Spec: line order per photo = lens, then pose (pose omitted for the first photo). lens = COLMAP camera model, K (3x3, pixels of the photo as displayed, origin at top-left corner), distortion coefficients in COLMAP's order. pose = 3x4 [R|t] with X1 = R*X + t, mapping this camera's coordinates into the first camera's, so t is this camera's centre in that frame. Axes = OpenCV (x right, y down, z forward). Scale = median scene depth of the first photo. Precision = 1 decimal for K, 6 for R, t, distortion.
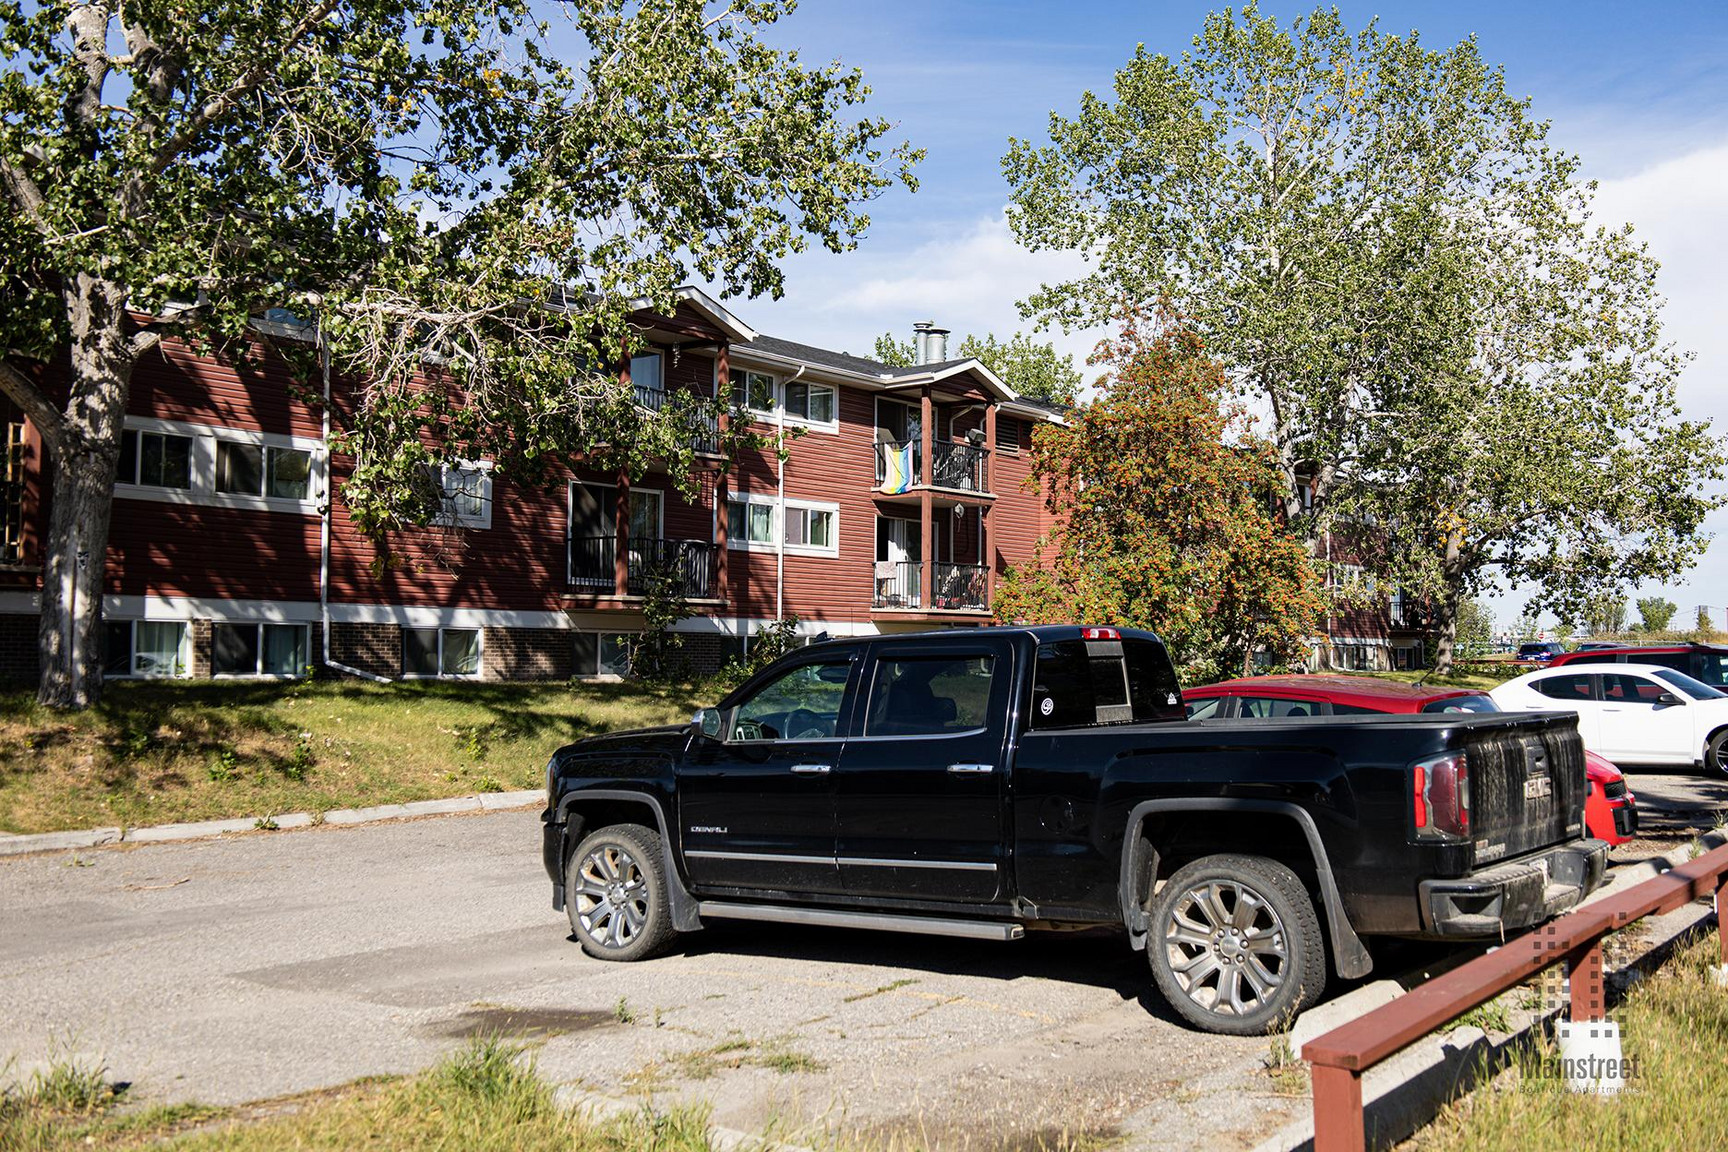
lens RADIAL K [[1687.3, 0, 864.0], [0, 1687.3, 576.0], [0, 0, 1]] dist [0.012686, 0.007757]
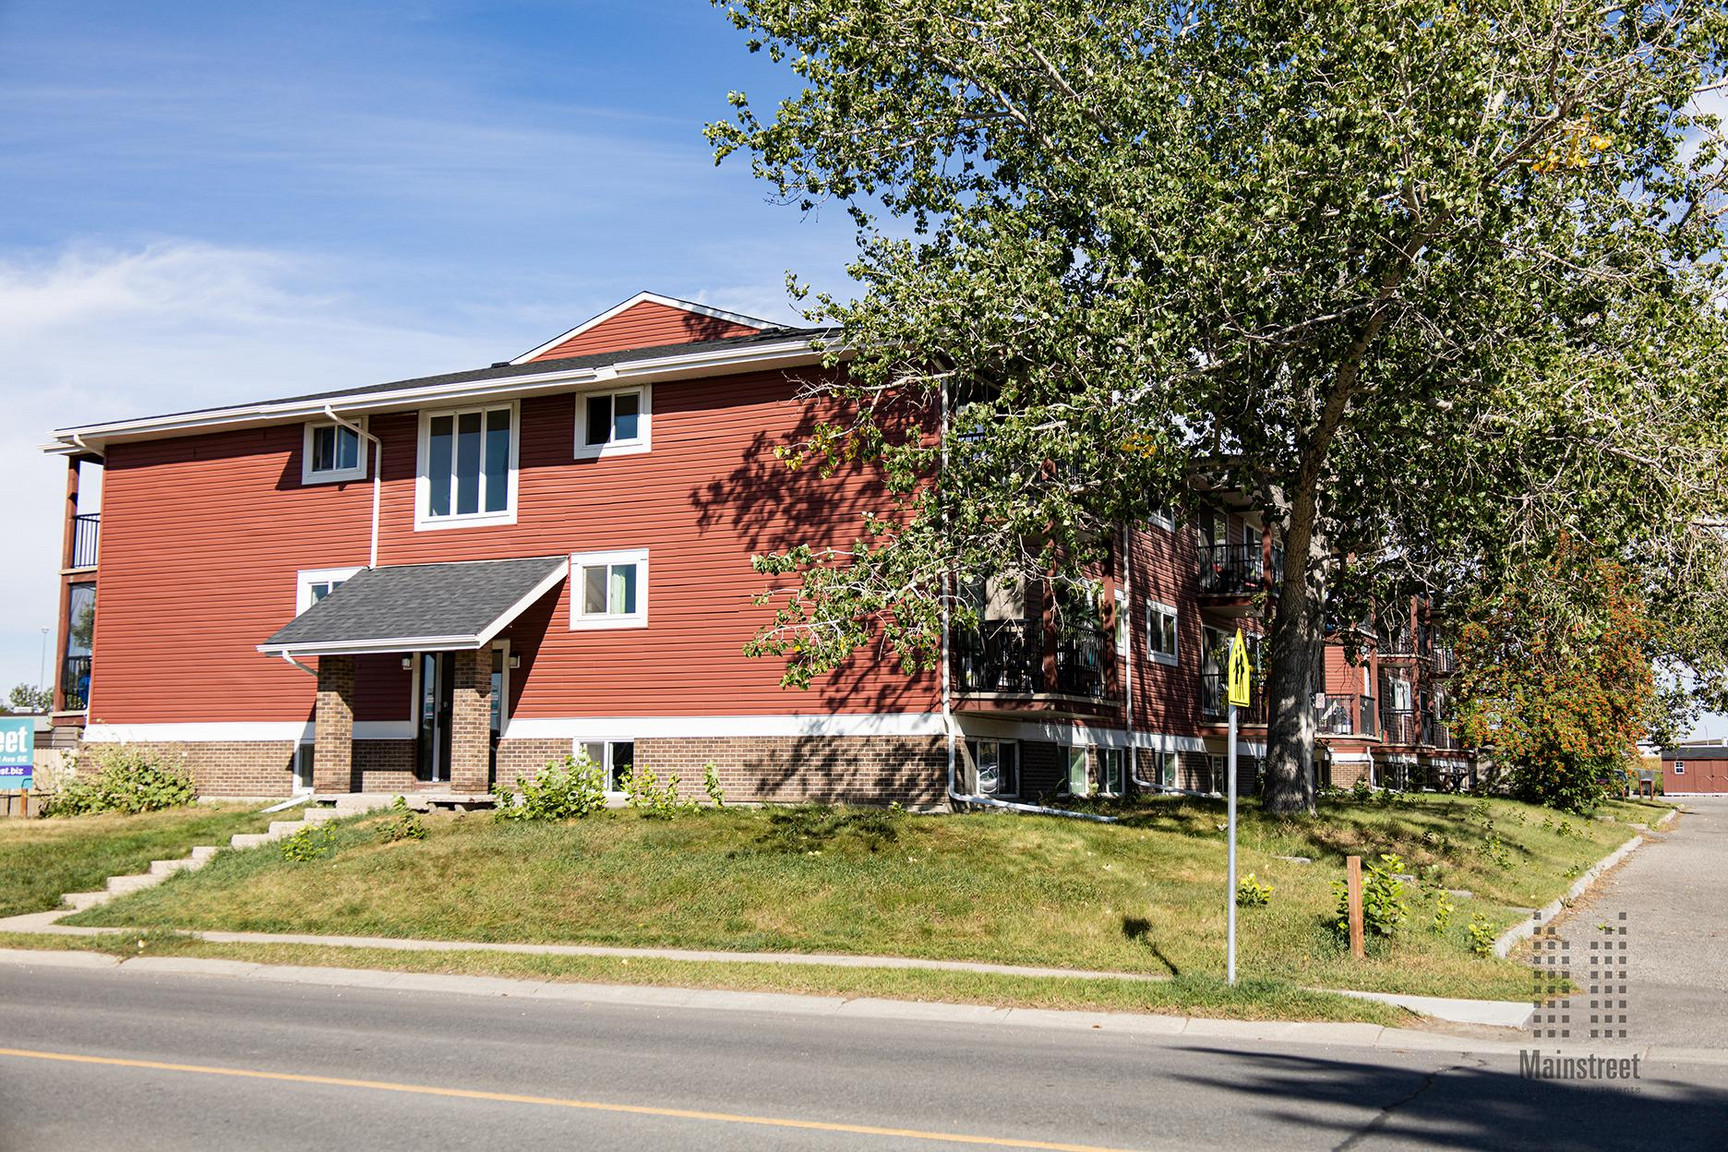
lens RADIAL K [[1743.4, 0, 864.0], [0, 1743.4, 576.0], [0, 0, 1]] dist [-0.017969, -0.013906]
pose [[0.981779, 0.022759, 0.188659, -0.716165], [-0.010927, 0.997921, -0.063521, -0.012119], [-0.189712, 0.060303, 0.979986, -0.147592]]
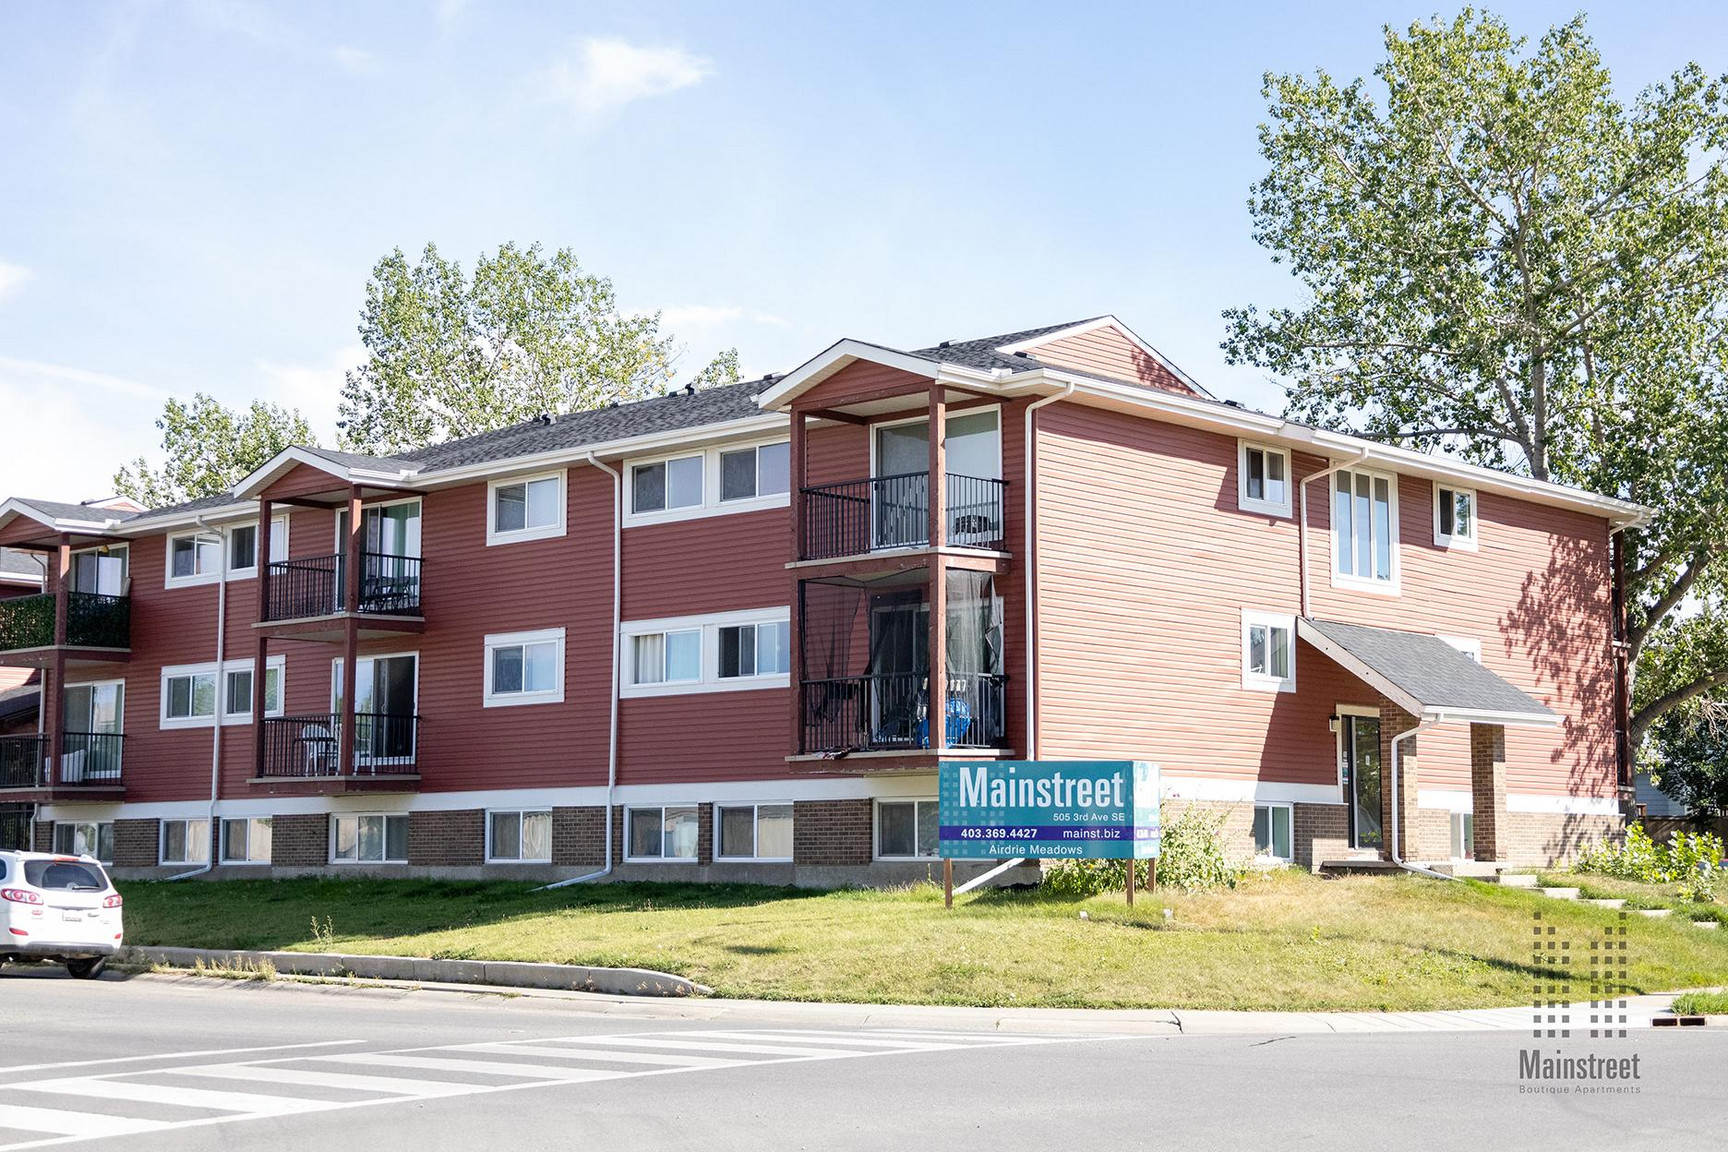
lens RADIAL K [[2618.9, 0, 887.2], [0, 2618.9, 575.4], [0, 0, 1]] dist [0.000168, 0.051267]
pose [[0.105340, 0.112156, 0.988091, -2.316188], [-0.056114, 0.992707, -0.106697, 0.066818], [-0.992852, -0.044206, 0.110865, 1.028517]]
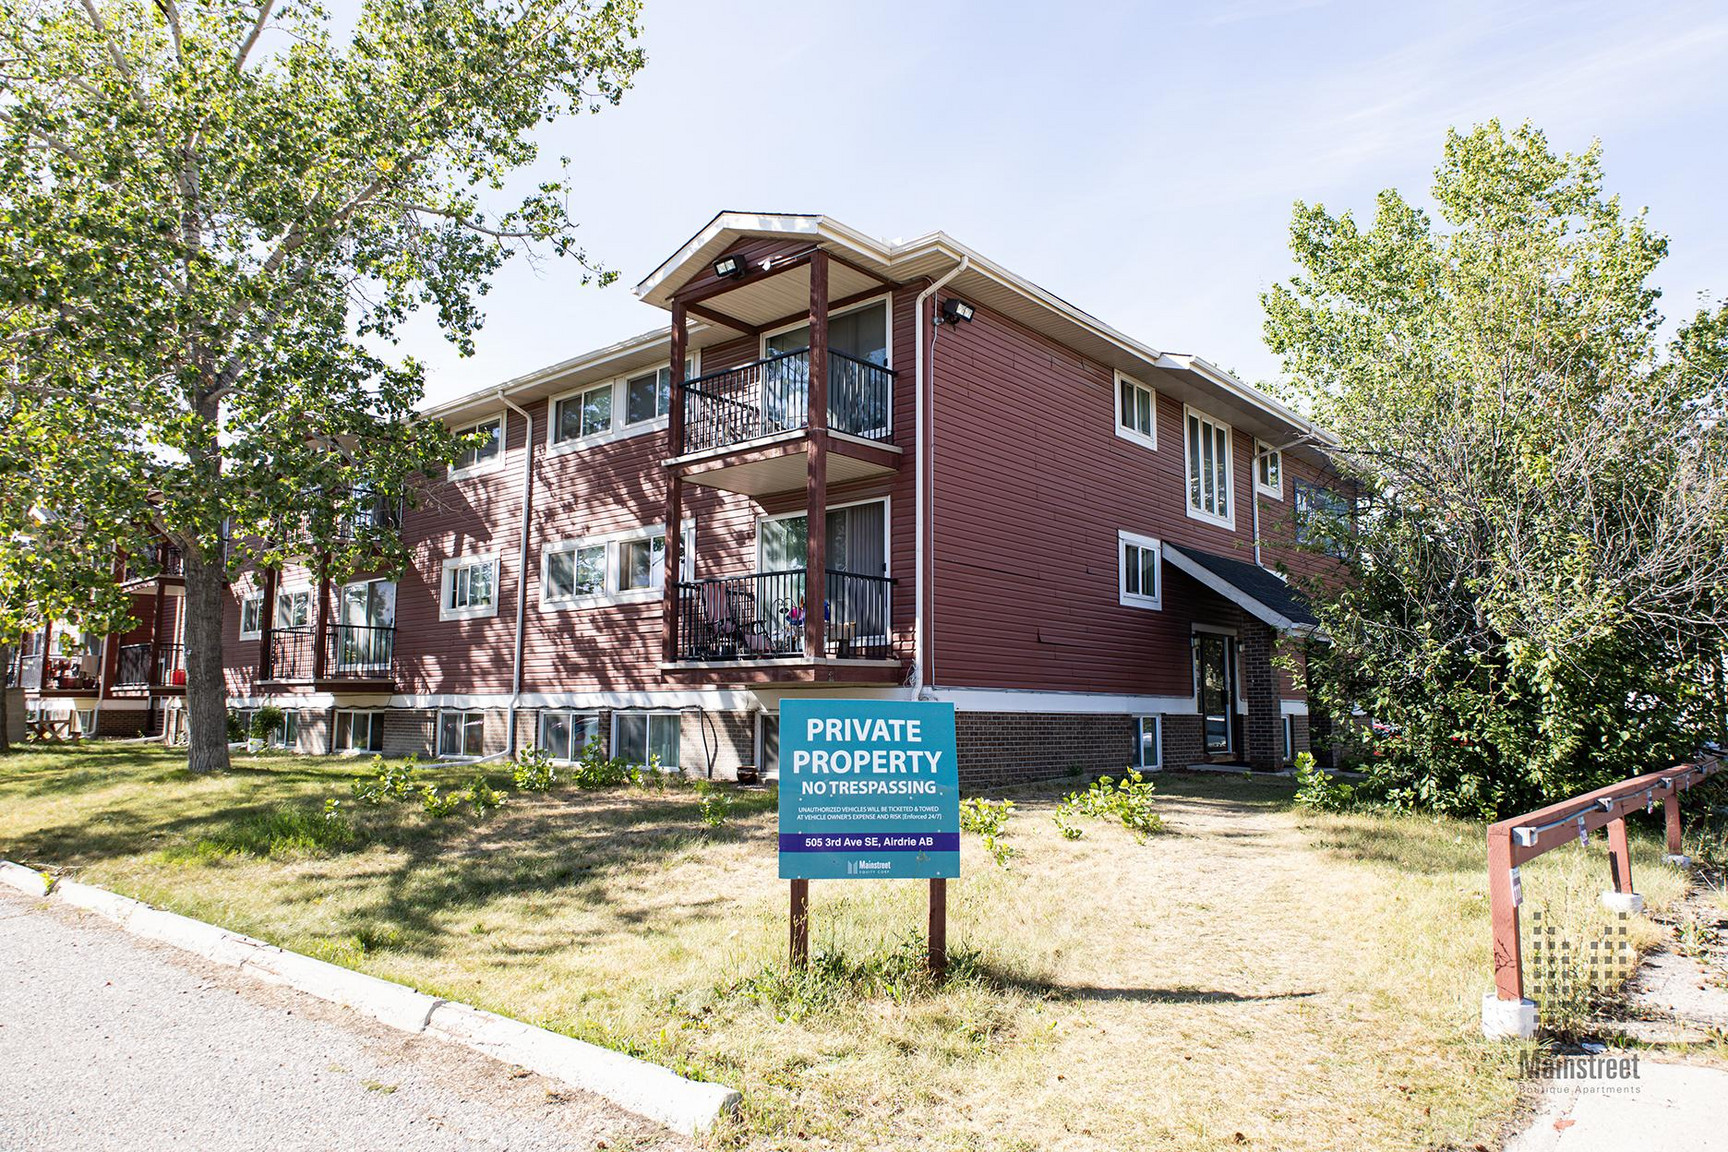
lens RADIAL K [[1120.8, 0, 864.0], [0, 1120.8, 576.0], [0, 0, 1]] dist [-0.028106, 0.001546]
pose [[0.088450, 0.128992, 0.987693, -1.509065], [-0.063021, 0.990318, -0.123691, 0.036688], [-0.994085, -0.051305, 0.095723, 1.076288]]
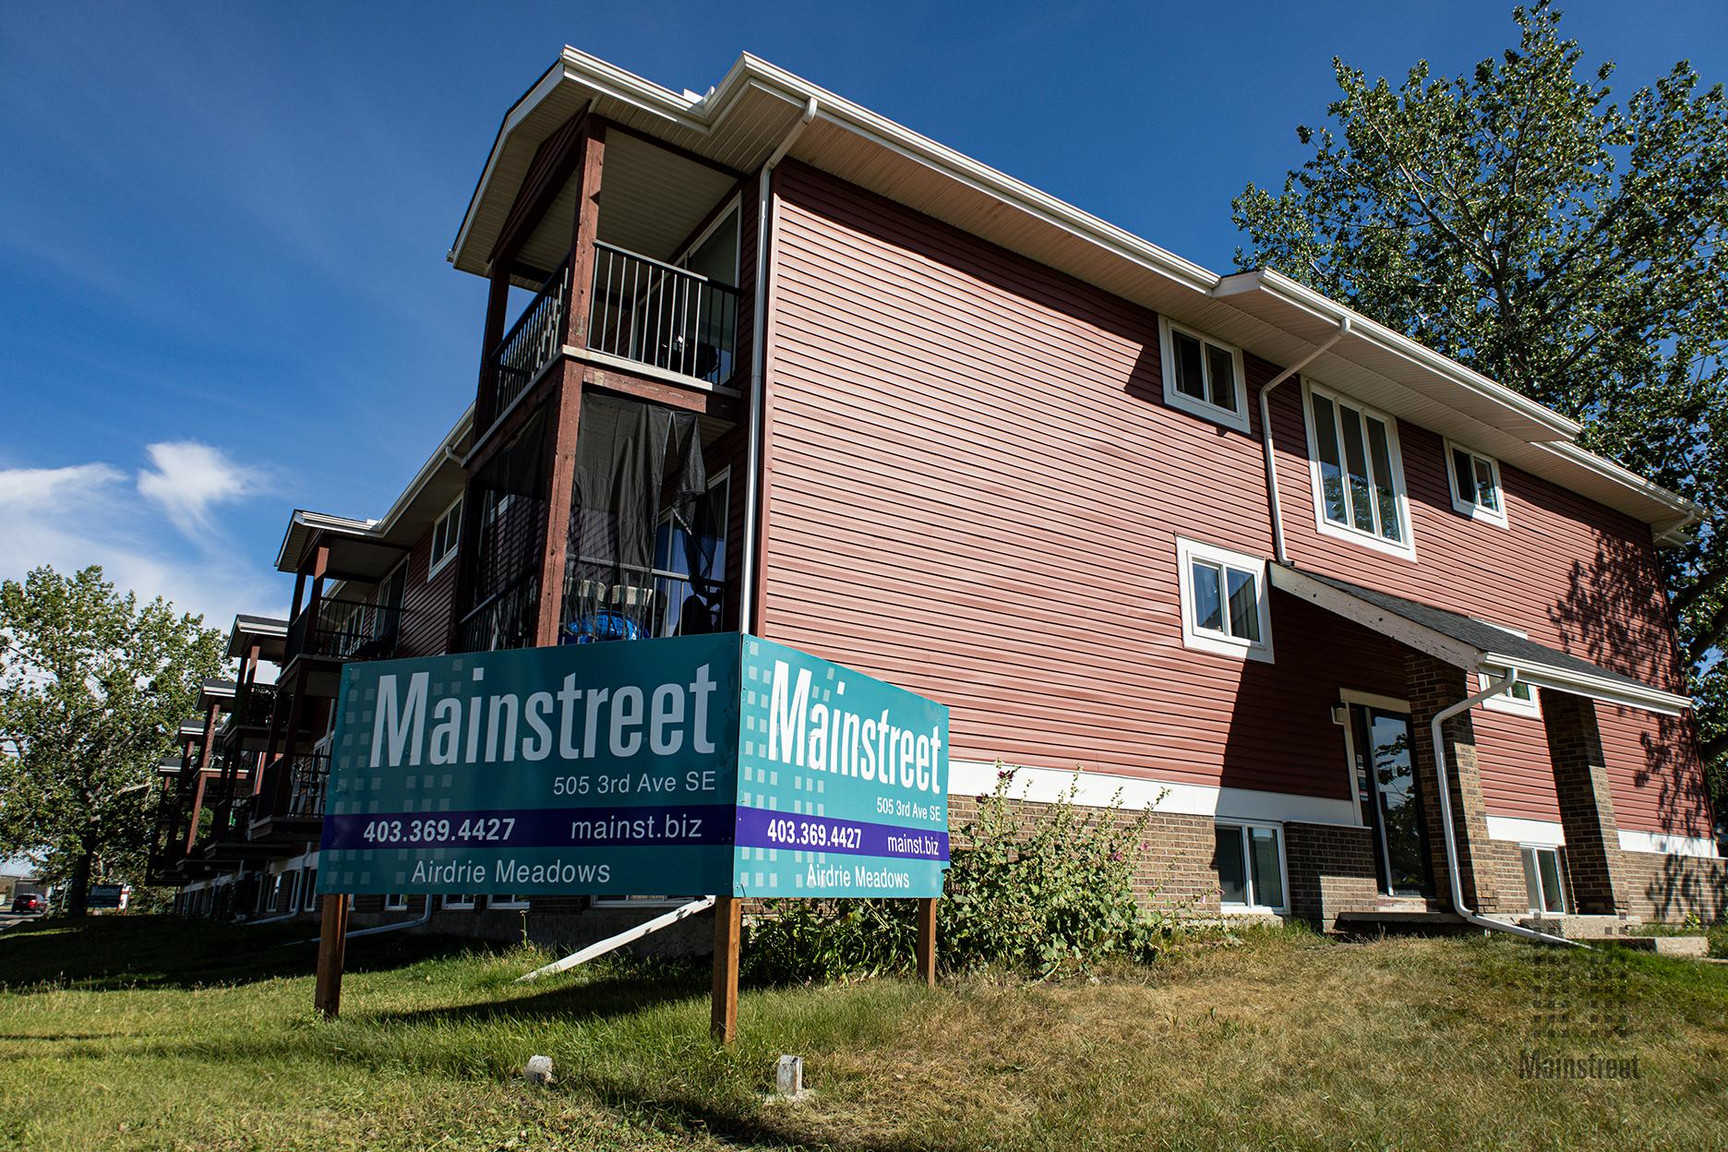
lens RADIAL K [[1120.8, 0, 864.0], [0, 1120.8, 576.0], [0, 0, 1]] dist [-0.028106, 0.001546]
pose [[0.346092, 0.280531, 0.895278, -1.279724], [-0.061814, 0.958995, -0.276600, 0.060377], [-0.936162, 0.040388, 0.349241, 0.956797]]
